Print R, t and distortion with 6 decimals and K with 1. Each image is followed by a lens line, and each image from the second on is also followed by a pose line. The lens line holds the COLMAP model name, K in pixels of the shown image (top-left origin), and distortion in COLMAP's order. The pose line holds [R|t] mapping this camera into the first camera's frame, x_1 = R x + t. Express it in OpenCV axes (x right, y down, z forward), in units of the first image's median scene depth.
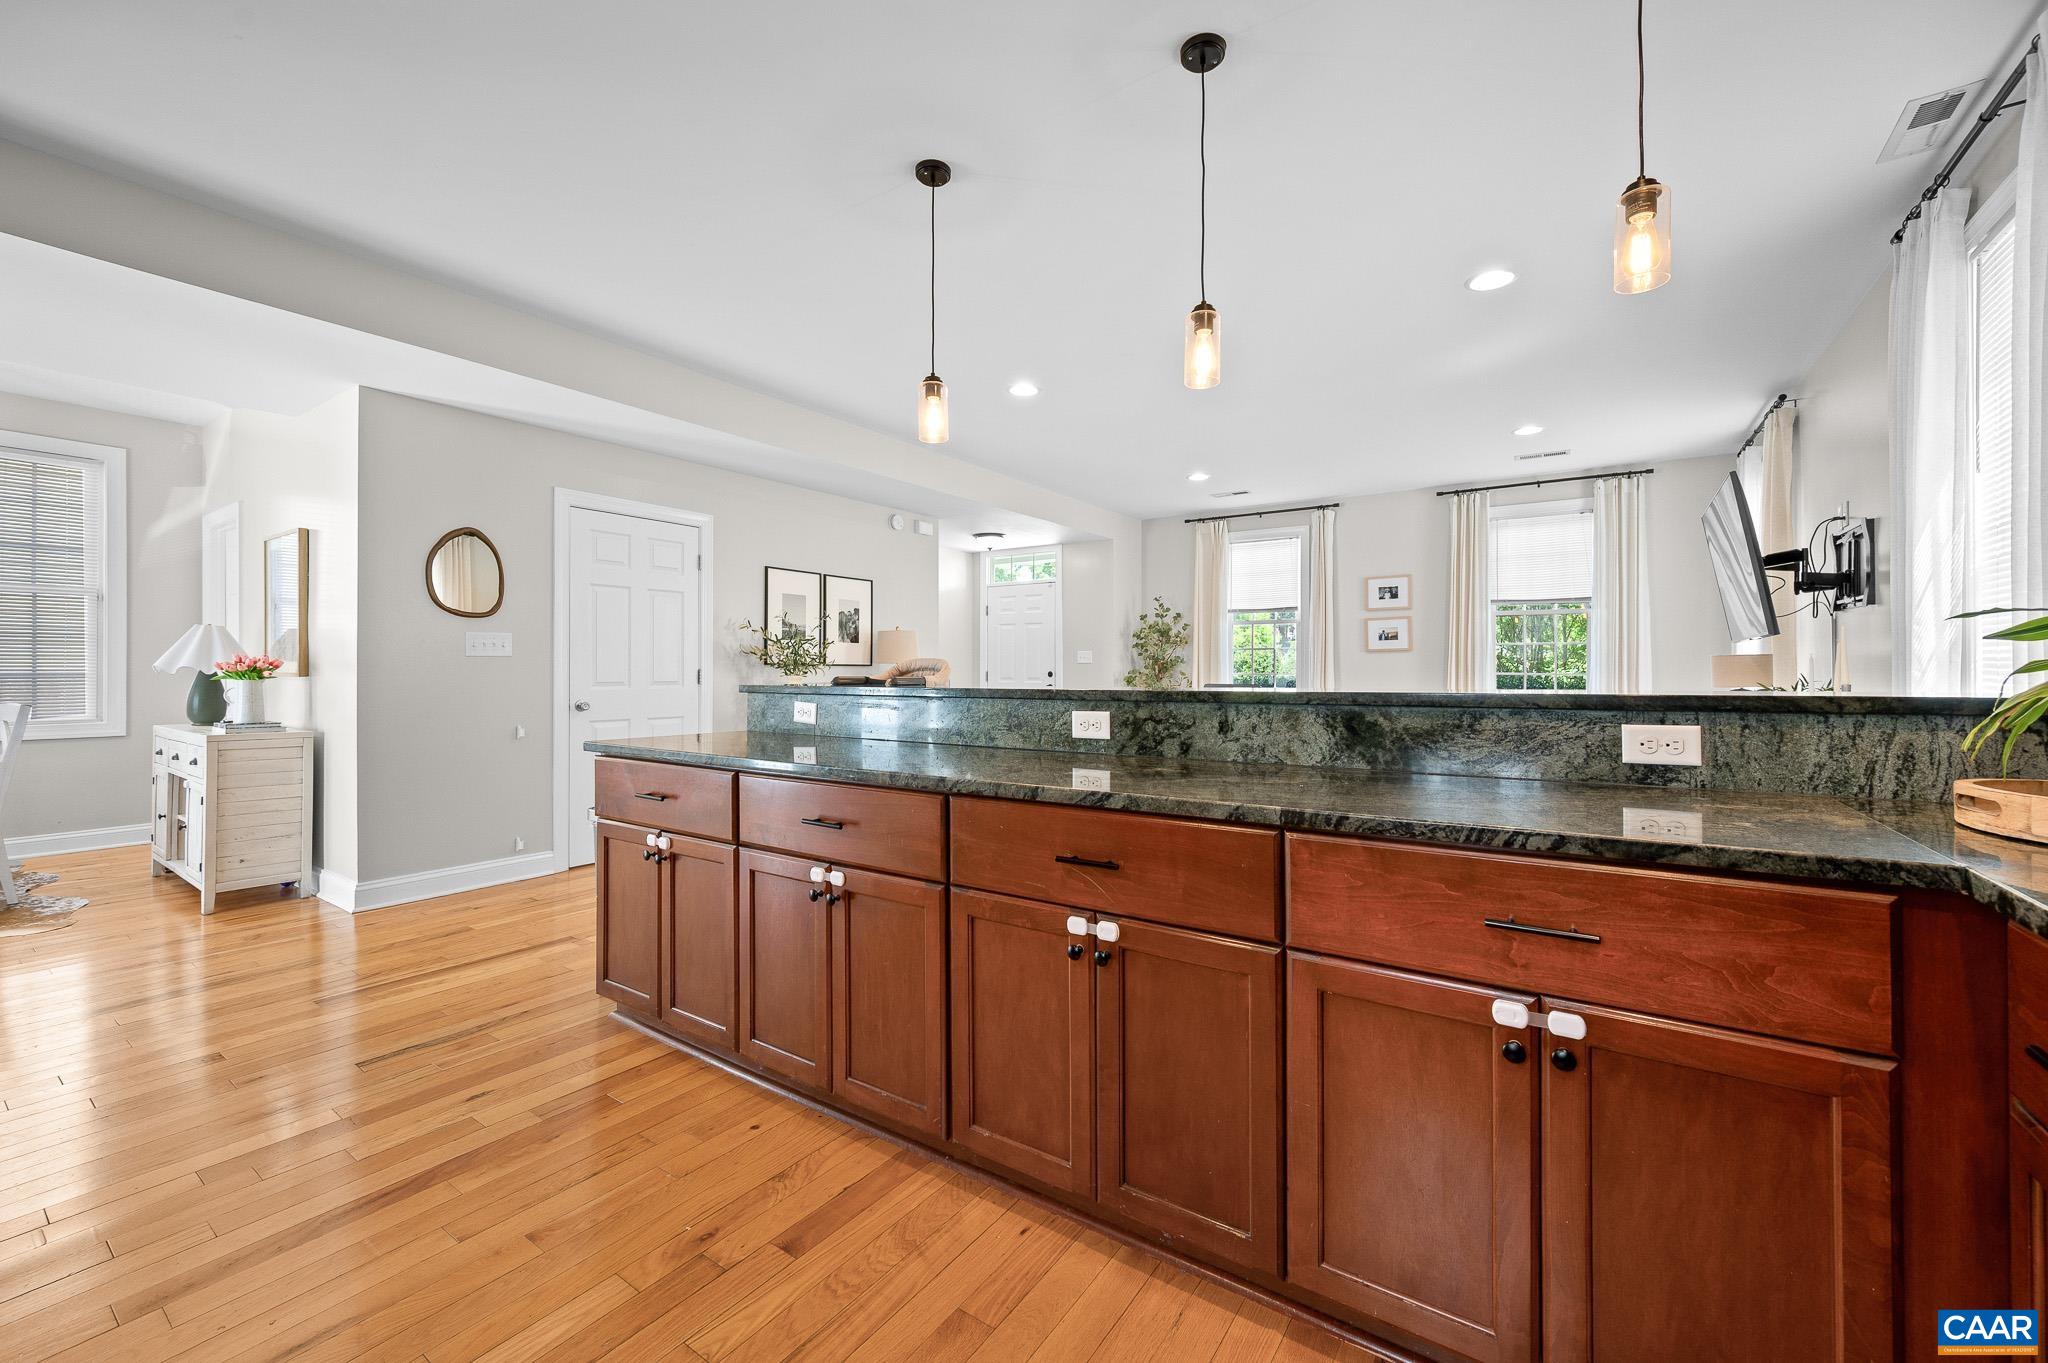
lens RADIAL K [[816.5, 0, 1019.1], [0, 816.5, 670.4], [0, 0, 1]] dist [-0.001700, 0.000080]
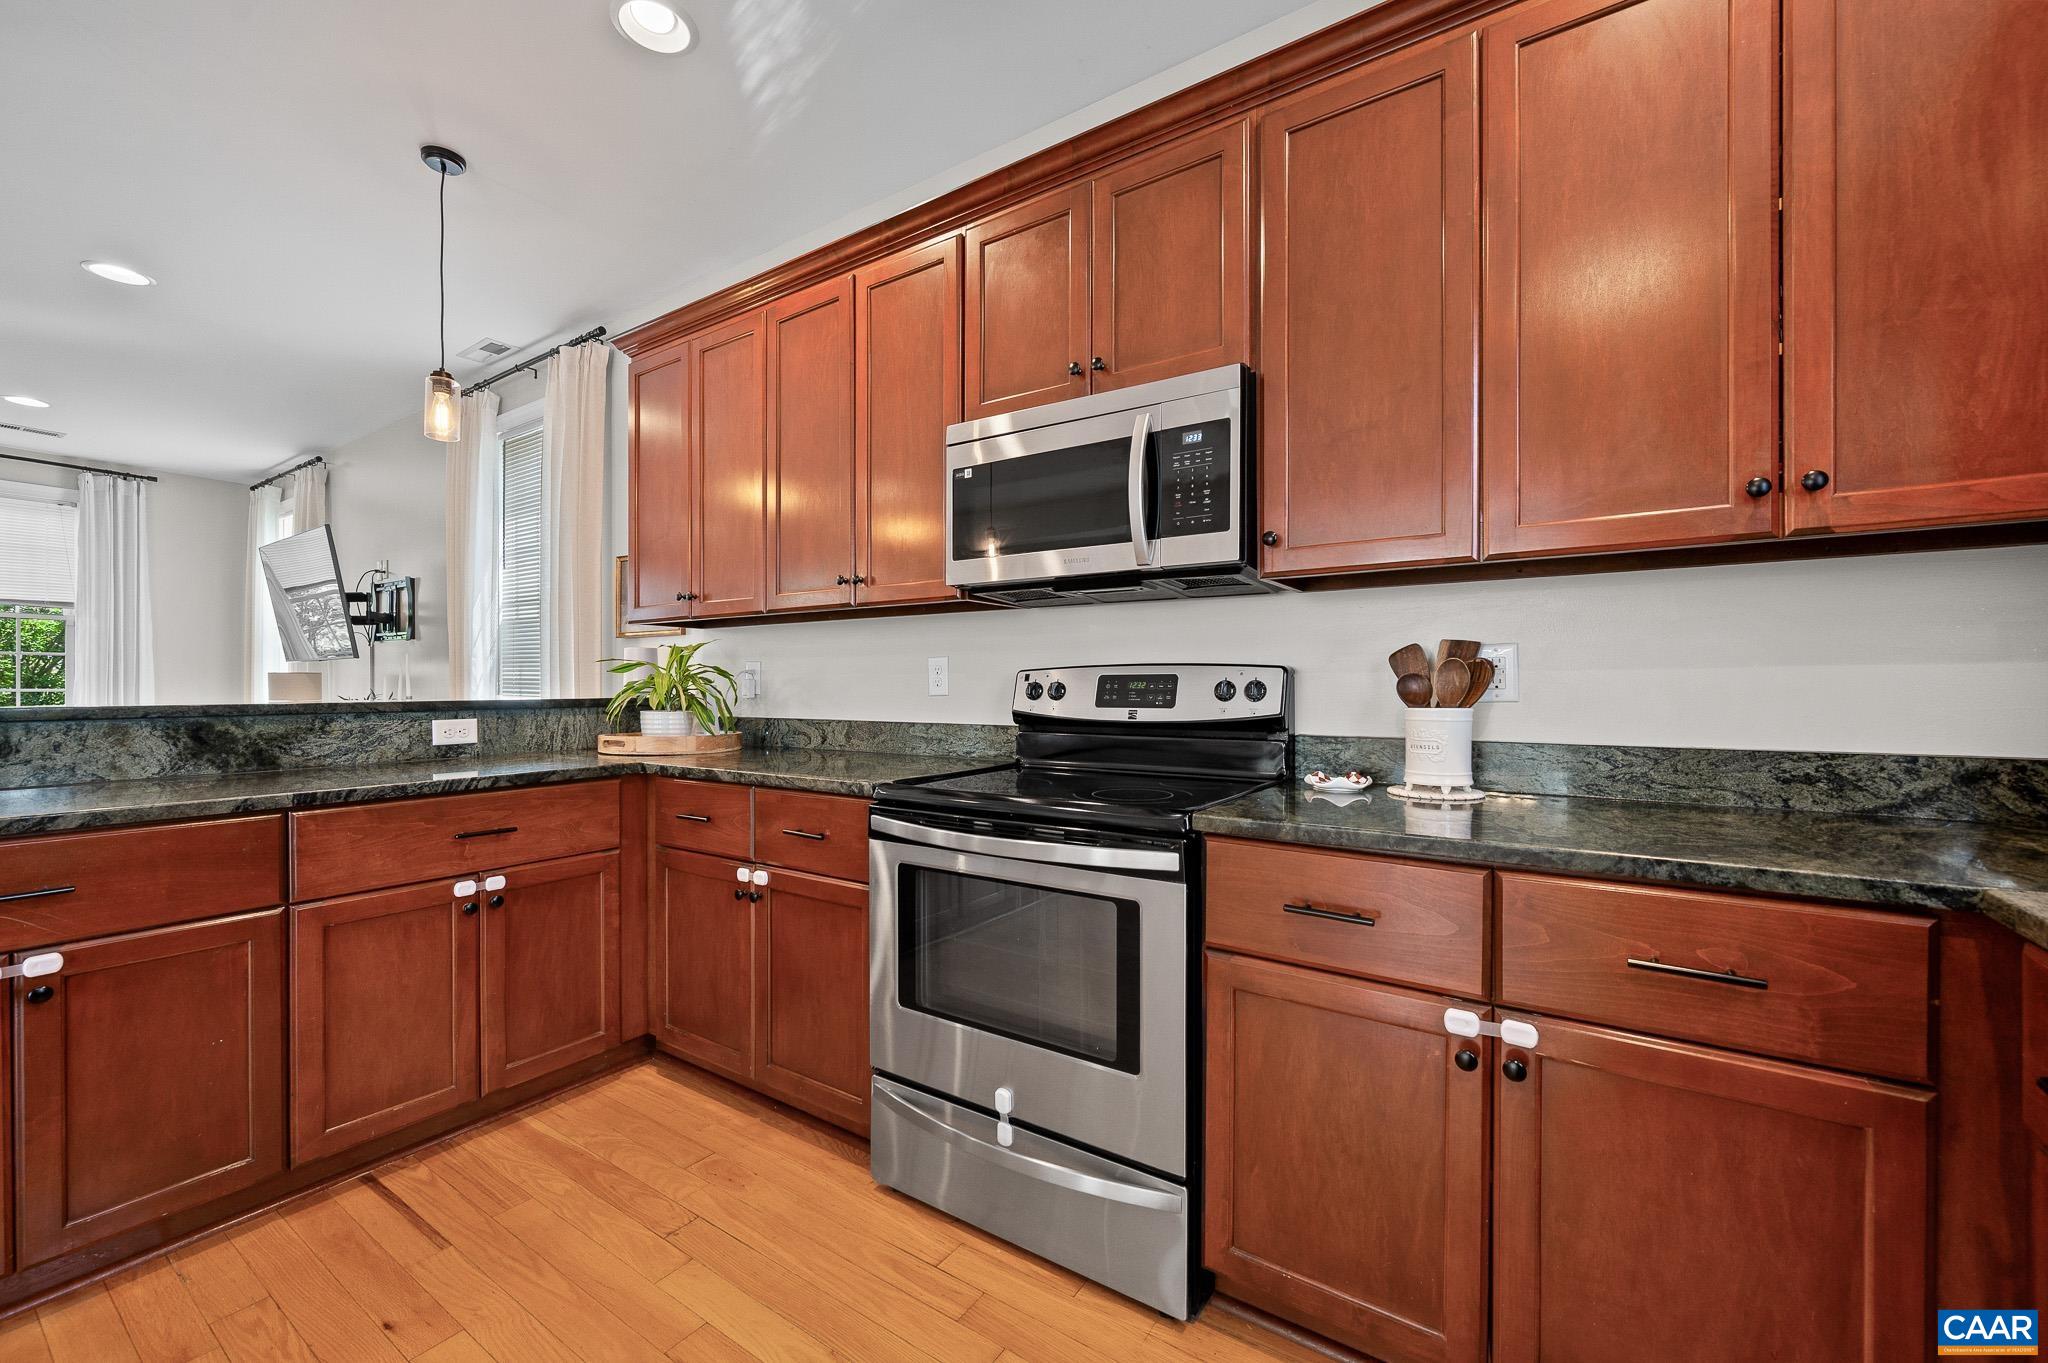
lens RADIAL K [[816.5, 0, 1041.5], [0, 816.5, 686.1], [0, 0, 1]] dist [-0.001700, 0.000080]
pose [[-0.021866, 0.001744, 0.999759, -0.355680], [-0.001454, 0.999997, -0.001776, 0.001065], [-0.999760, -0.001492, -0.021864, -0.049203]]
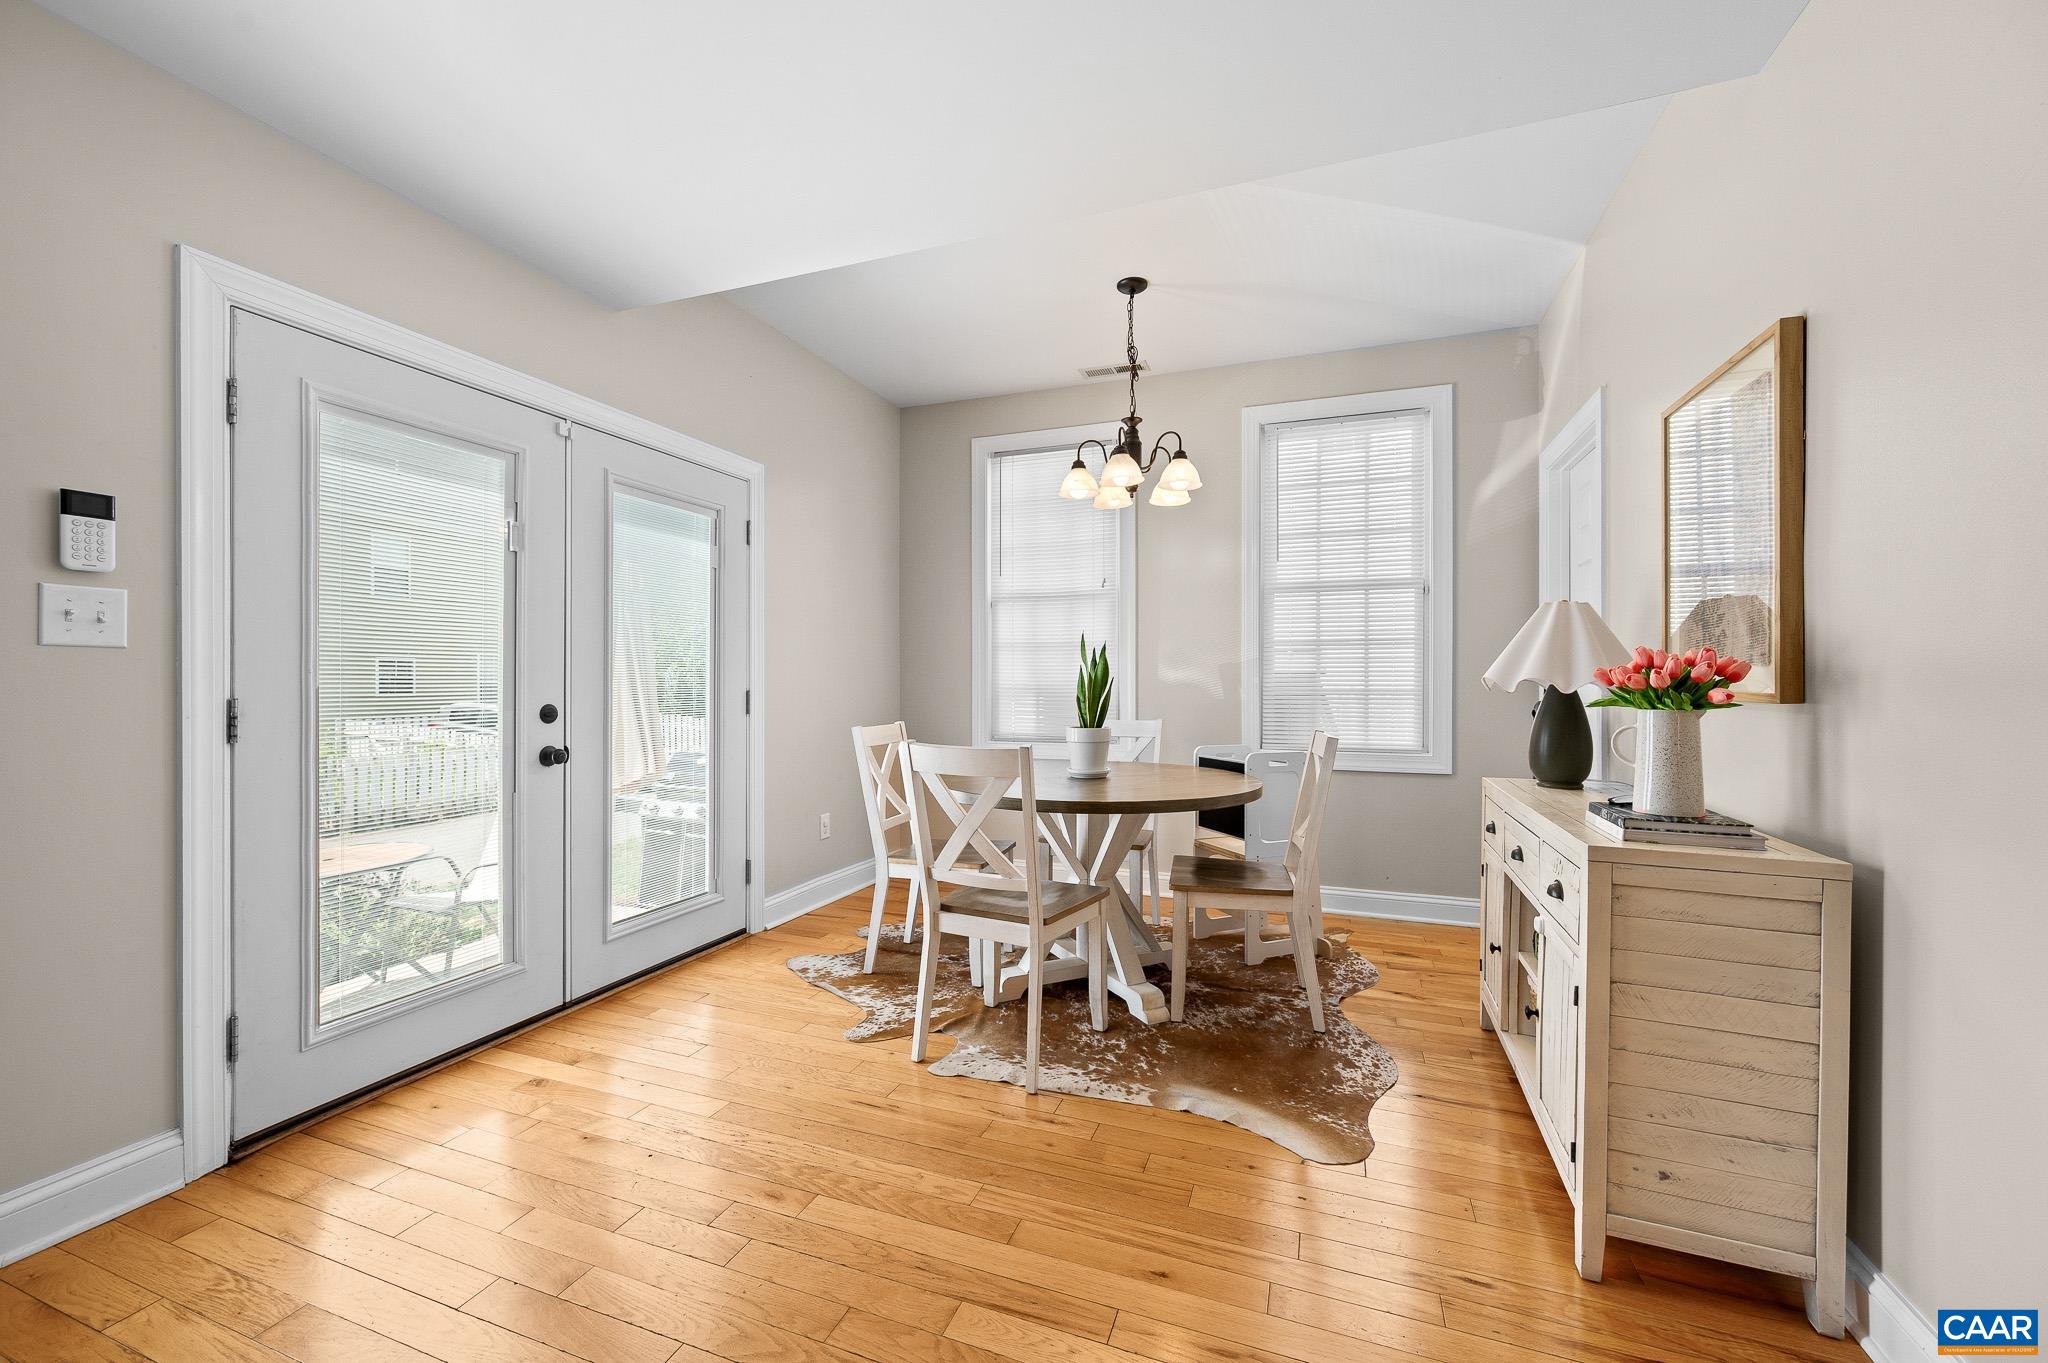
lens RADIAL K [[816.5, 0, 1025.5], [0, 816.5, 680.2], [0, 0, 1]] dist [-0.001700, 0.000080]
pose [[0.245772, -0.004920, -0.969315, -0.684173], [-0.003740, 0.999975, -0.006024, 0.000509], [0.969321, 0.005106, 0.245747, 0.639687]]
